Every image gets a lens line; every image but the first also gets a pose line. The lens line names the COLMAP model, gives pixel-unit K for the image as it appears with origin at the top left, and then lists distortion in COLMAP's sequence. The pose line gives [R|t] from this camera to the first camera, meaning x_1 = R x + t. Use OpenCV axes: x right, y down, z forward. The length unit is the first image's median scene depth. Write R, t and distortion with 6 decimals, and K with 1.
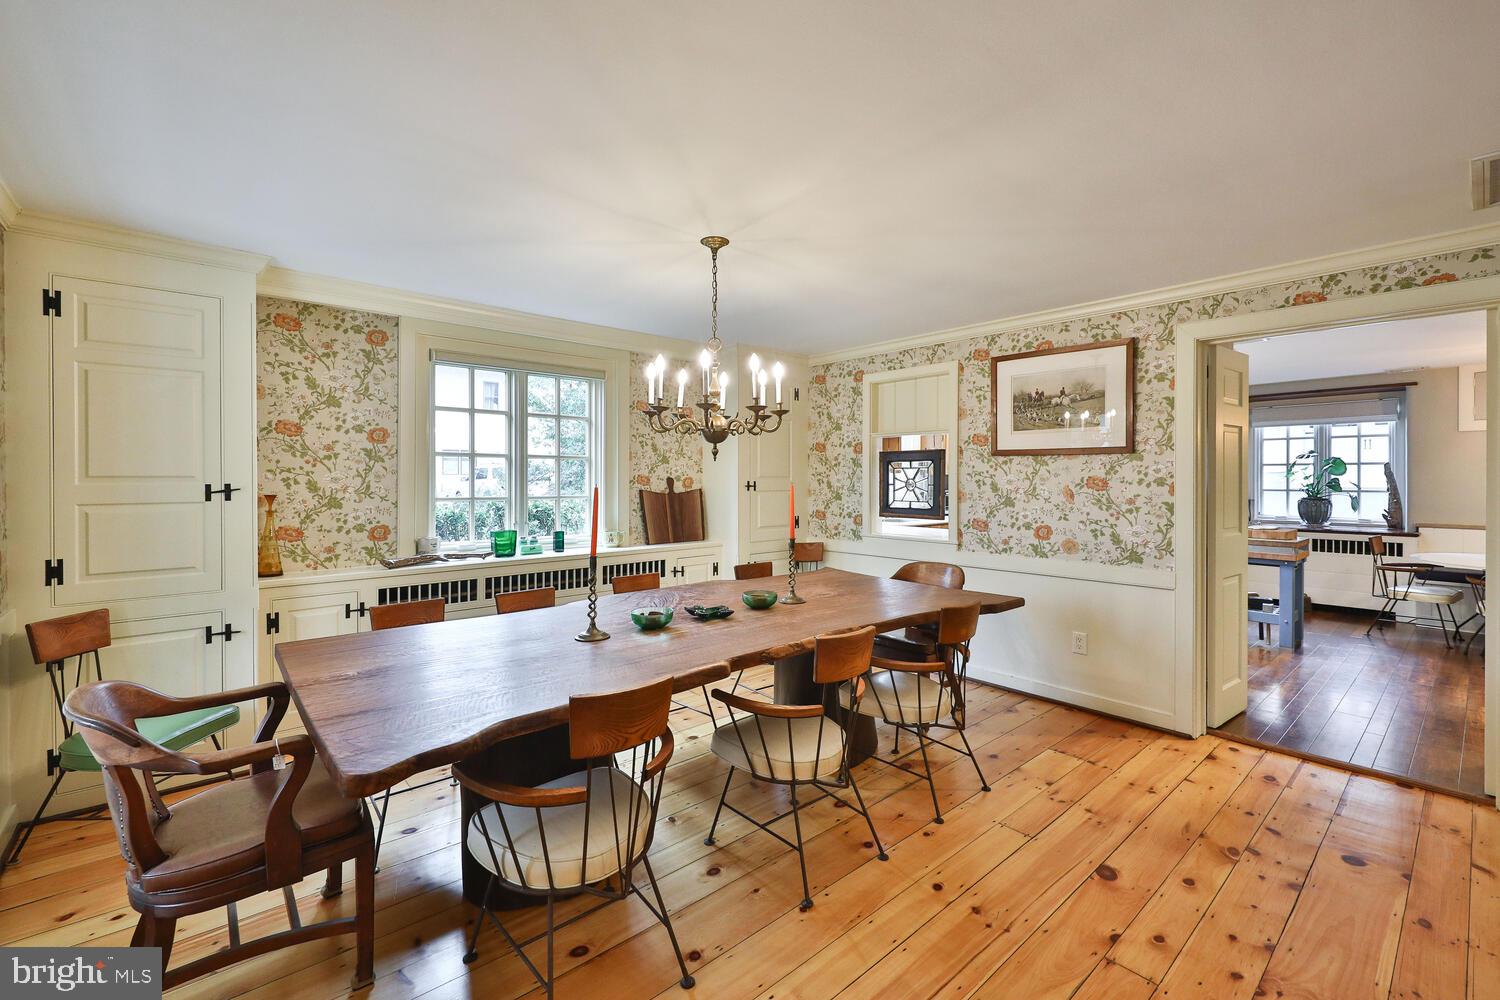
lens RADIAL K [[672.6, 0, 744.5], [0, 672.6, 480.4], [0, 0, 1]] dist [0.015530, 0.000020]
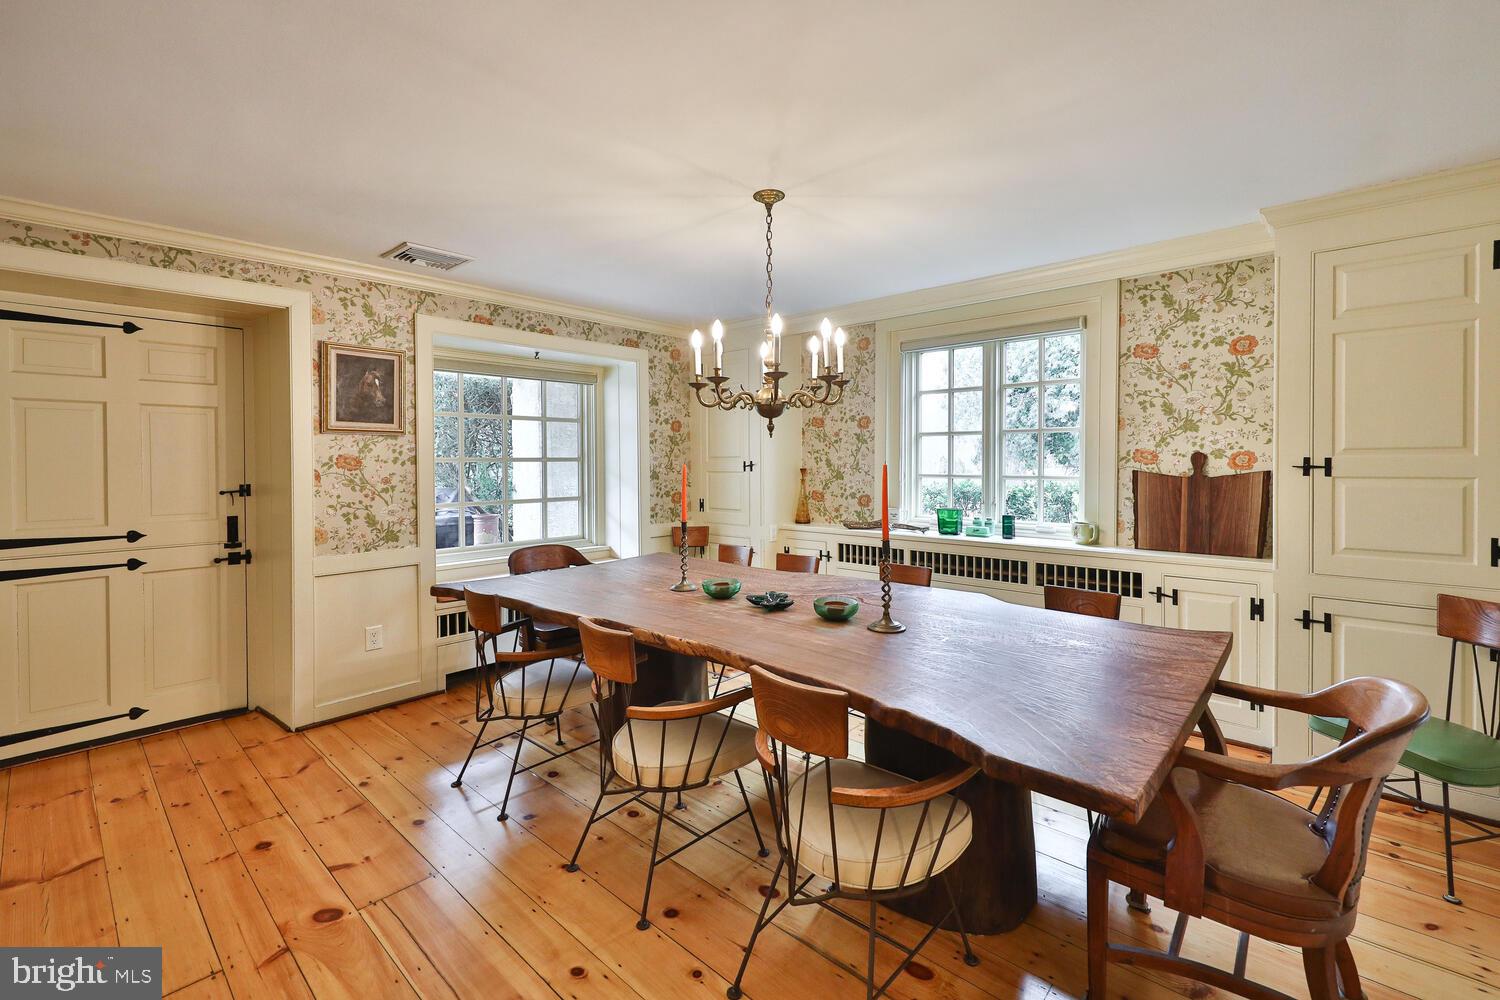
lens RADIAL K [[672.6, 0, 744.5], [0, 672.6, 480.4], [0, 0, 1]] dist [0.015530, 0.000020]
pose [[0.069875, 0.029920, -0.997107, 0.610251], [0.002976, 0.999539, 0.030202, 0.001910], [0.997551, -0.005078, 0.069754, 0.624907]]
